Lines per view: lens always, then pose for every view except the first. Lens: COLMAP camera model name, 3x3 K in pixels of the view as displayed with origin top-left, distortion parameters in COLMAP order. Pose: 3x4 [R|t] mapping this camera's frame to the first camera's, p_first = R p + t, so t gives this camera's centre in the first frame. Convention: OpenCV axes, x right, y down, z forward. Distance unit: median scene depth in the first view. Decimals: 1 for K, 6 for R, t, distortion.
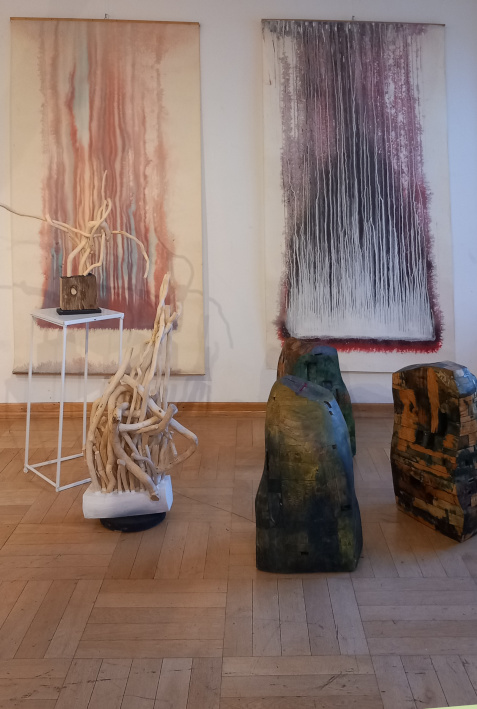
lens RADIAL K [[565.9, 0, 238.5], [0, 565.9, 354.5], [0, 0, 1]] dist [-0.000461, 0.000176]
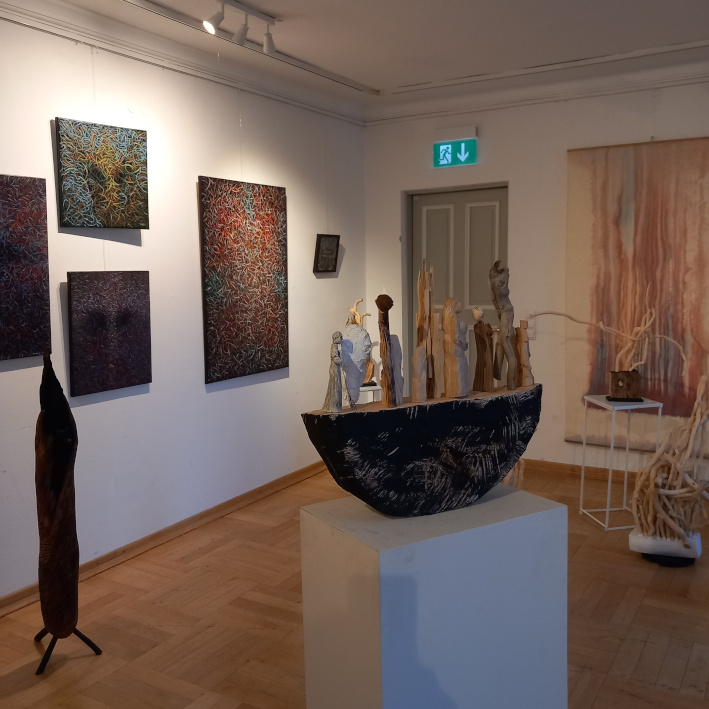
lens RADIAL K [[624.5, 0, 353.1], [0, 624.5, 377.6], [0, 0, 1]] dist [-0.011130, -0.002041]
pose [[0.820895, 0.052251, -0.568684, 0.015607], [-0.090163, 0.995174, -0.038714, -0.013563], [0.563917, 0.083054, 0.821645, -0.491017]]
